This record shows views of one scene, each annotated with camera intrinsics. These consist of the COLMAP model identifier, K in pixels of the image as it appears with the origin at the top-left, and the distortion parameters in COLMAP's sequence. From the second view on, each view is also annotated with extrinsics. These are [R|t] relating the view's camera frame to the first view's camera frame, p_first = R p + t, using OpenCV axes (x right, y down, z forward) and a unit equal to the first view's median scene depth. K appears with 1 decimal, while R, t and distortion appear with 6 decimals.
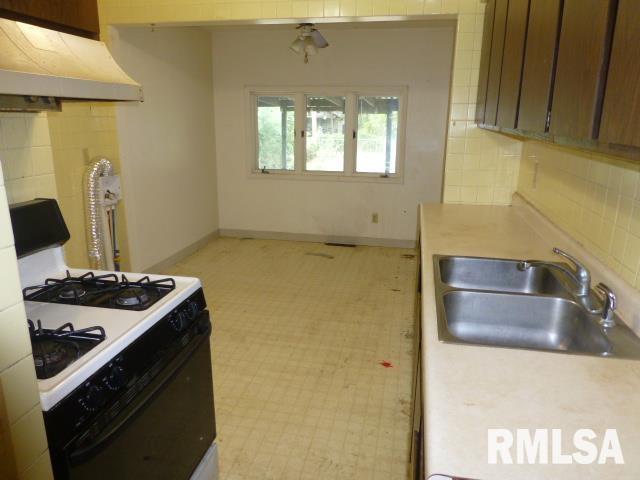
lens RADIAL K [[469.1, 0, 320.1], [0, 469.1, 239.9], [0, 0, 1]] dist [-0.005454, -0.000819]
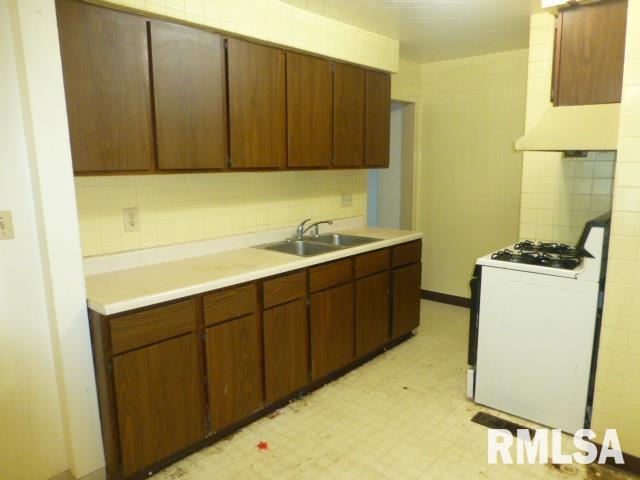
lens RADIAL K [[469.1, 0, 320.3], [0, 469.1, 240.2], [0, 0, 1]] dist [-0.005454, -0.000819]
pose [[-0.868671, -0.084352, 0.488155, -0.390907], [0.122846, 0.917939, 0.377223, -0.450658], [-0.479916, 0.387650, -0.787025, 1.726280]]
